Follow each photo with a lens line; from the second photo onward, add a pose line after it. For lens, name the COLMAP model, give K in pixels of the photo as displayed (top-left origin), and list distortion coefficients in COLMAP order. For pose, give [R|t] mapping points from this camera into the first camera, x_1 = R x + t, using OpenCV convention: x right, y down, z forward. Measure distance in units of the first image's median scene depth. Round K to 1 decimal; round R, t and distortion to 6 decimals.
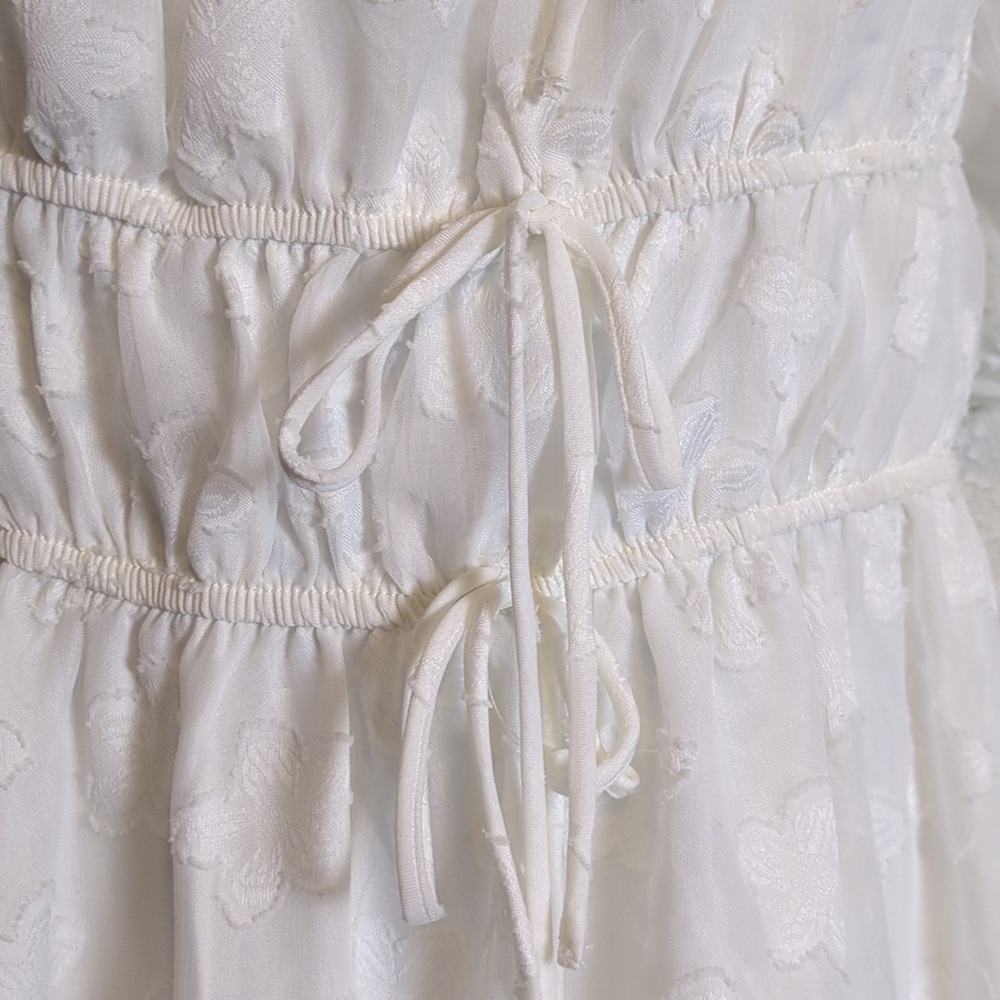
lens RADIAL K [[1659.3, 0, 500.3], [0, 1659.3, 560.7], [0, 0, 1]] dist [0.037032, -0.146522]
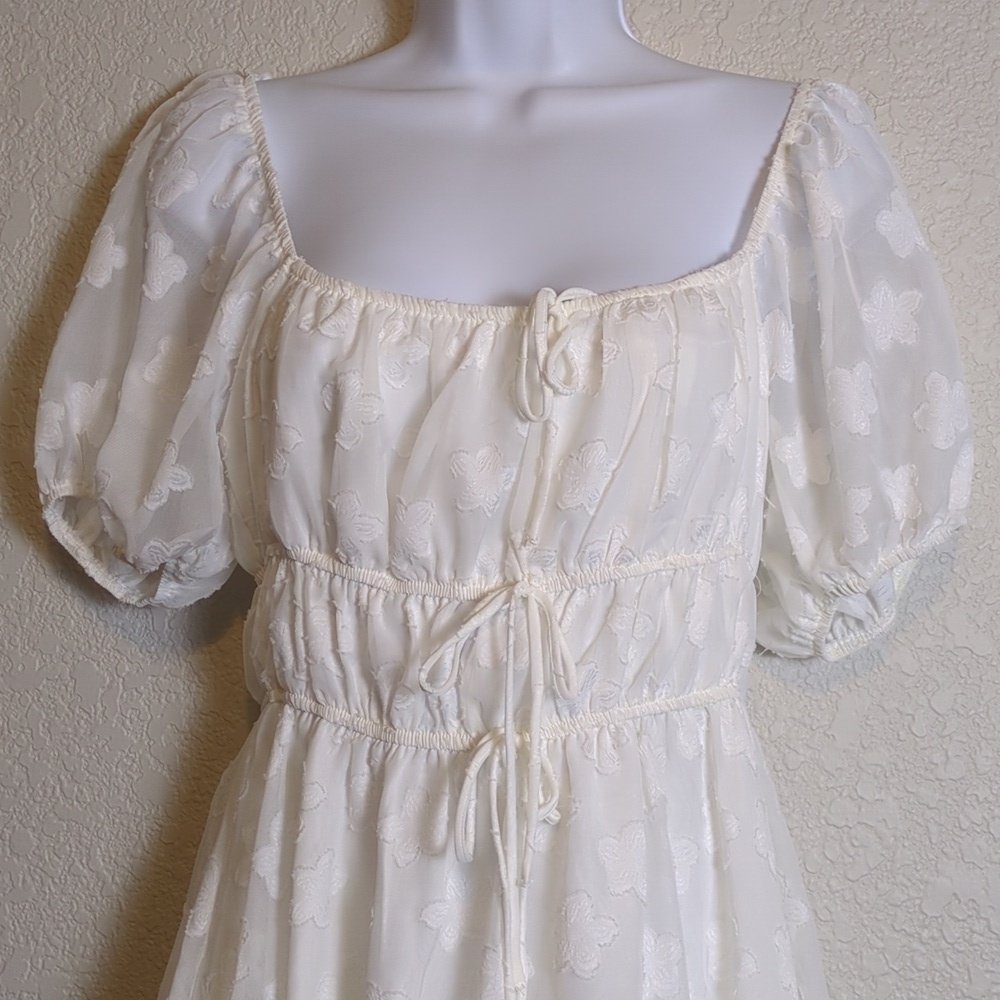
lens RADIAL K [[1659.3, 0, 500.3], [0, 1659.3, 560.7], [0, 0, 1]] dist [0.037032, -0.146522]
pose [[0.975601, 0.017721, -0.218834, 0.527849], [-0.040188, 0.994311, -0.098647, 0.000534], [0.215841, 0.105035, 0.970763, -1.449990]]
